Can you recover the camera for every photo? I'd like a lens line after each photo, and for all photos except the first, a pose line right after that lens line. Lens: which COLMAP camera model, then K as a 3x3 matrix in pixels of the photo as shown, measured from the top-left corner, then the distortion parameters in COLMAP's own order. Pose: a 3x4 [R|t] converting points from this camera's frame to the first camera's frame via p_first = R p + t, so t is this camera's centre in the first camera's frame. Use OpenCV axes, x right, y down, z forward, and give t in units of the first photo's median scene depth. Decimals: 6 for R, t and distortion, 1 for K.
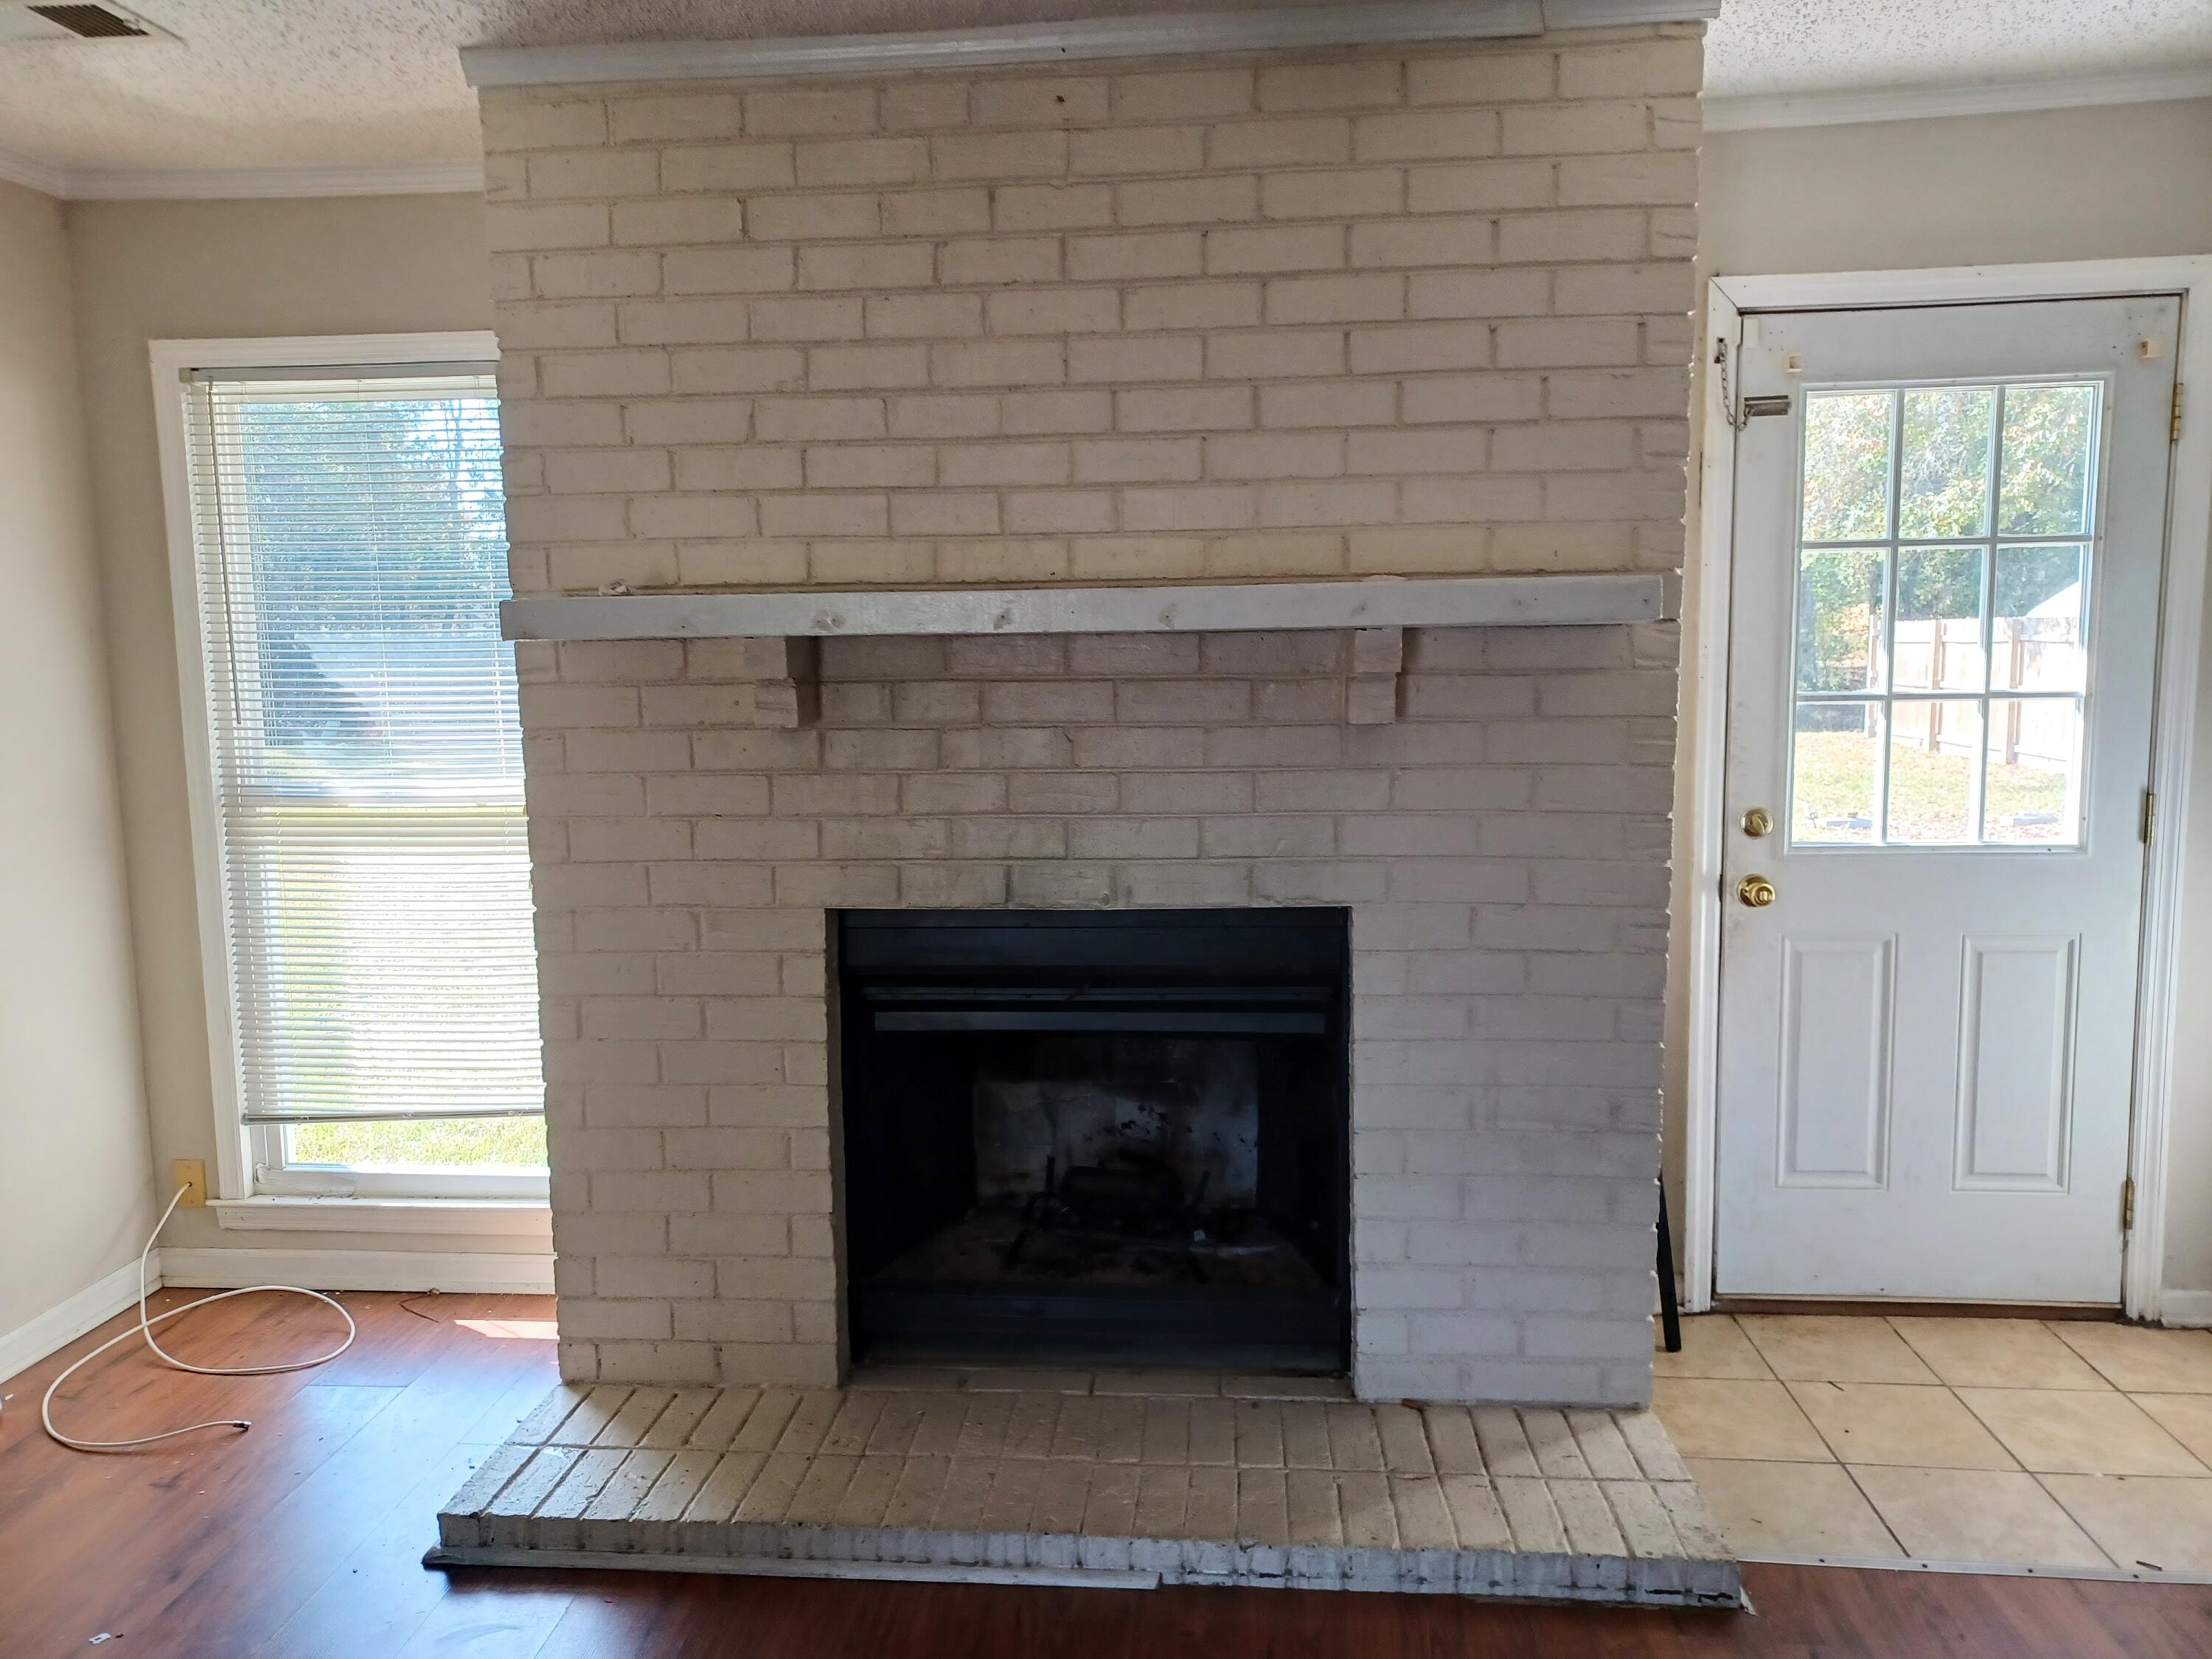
lens RADIAL K [[1595.8, 0, 1105.3], [0, 1595.8, 829.3], [0, 0, 1]] dist [0.032385, -0.011375]
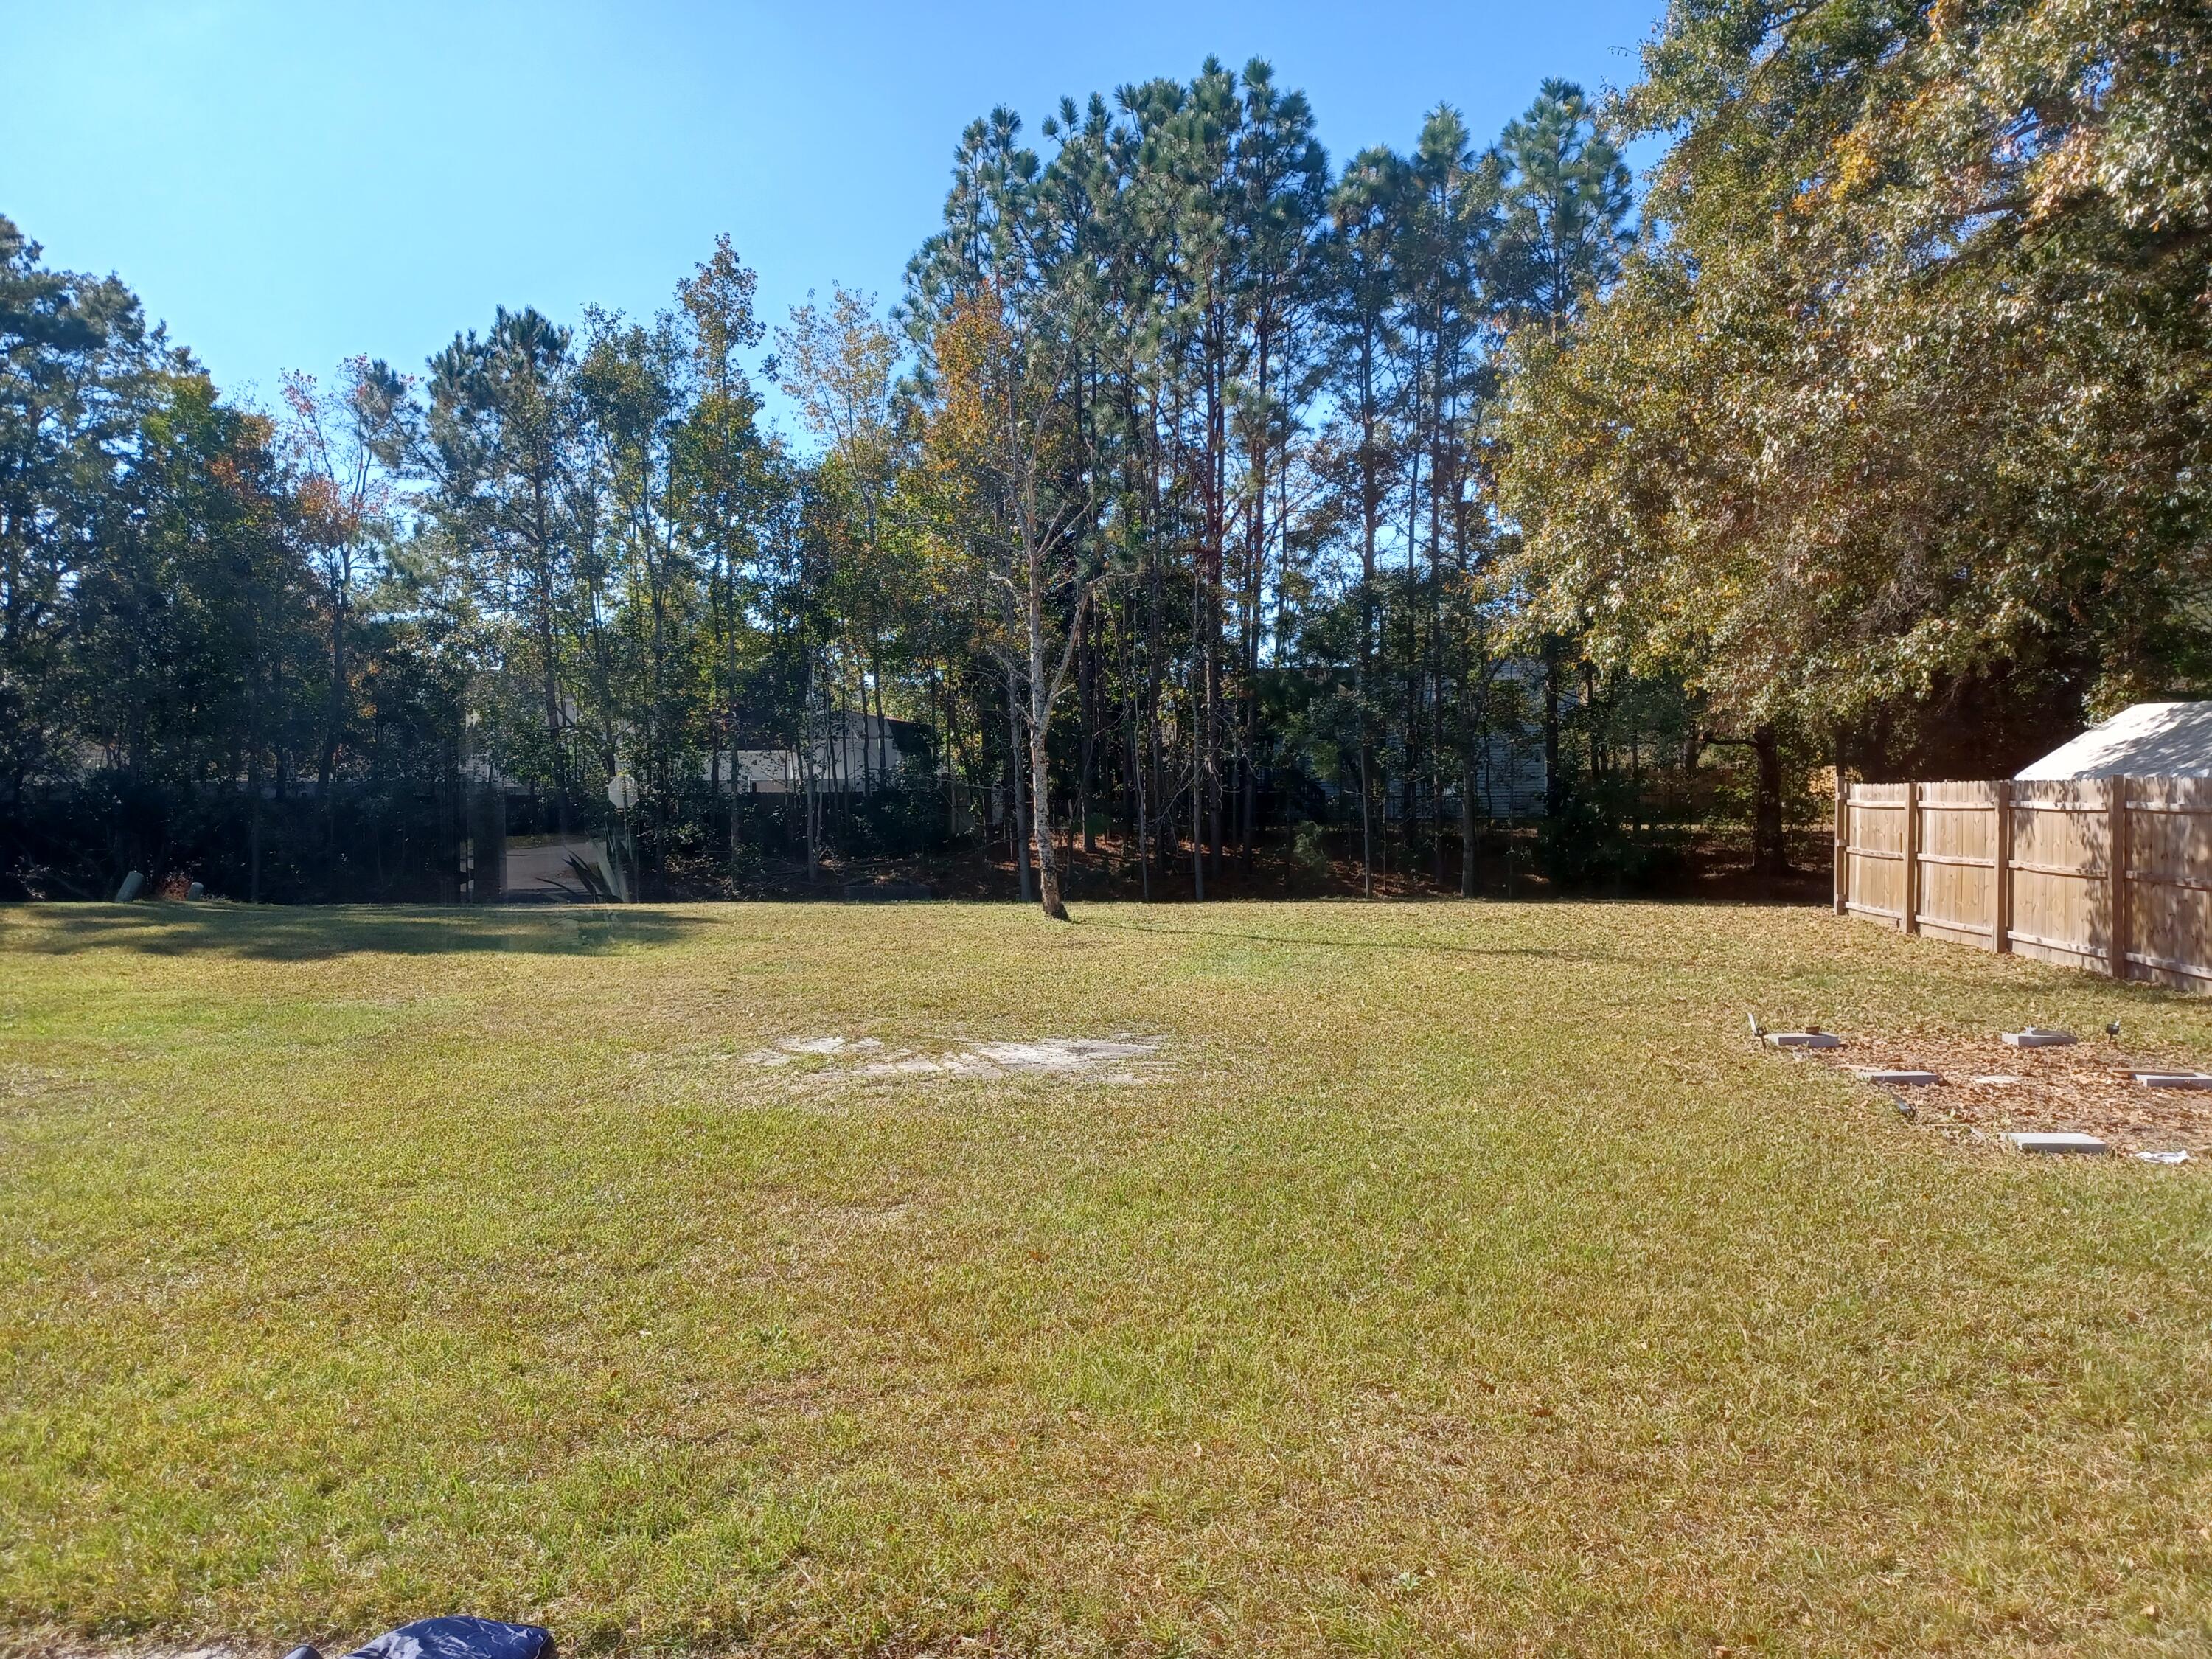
lens RADIAL K [[1595.8, 0, 1106.0], [0, 1595.8, 824.4], [0, 0, 1]] dist [0.032385, -0.011375]
pose [[0.999906, 0.009000, 0.010364, 0.089023], [-0.007935, 0.995096, -0.098592, -0.022320], [-0.011200, 0.098500, 0.995074, 0.172285]]
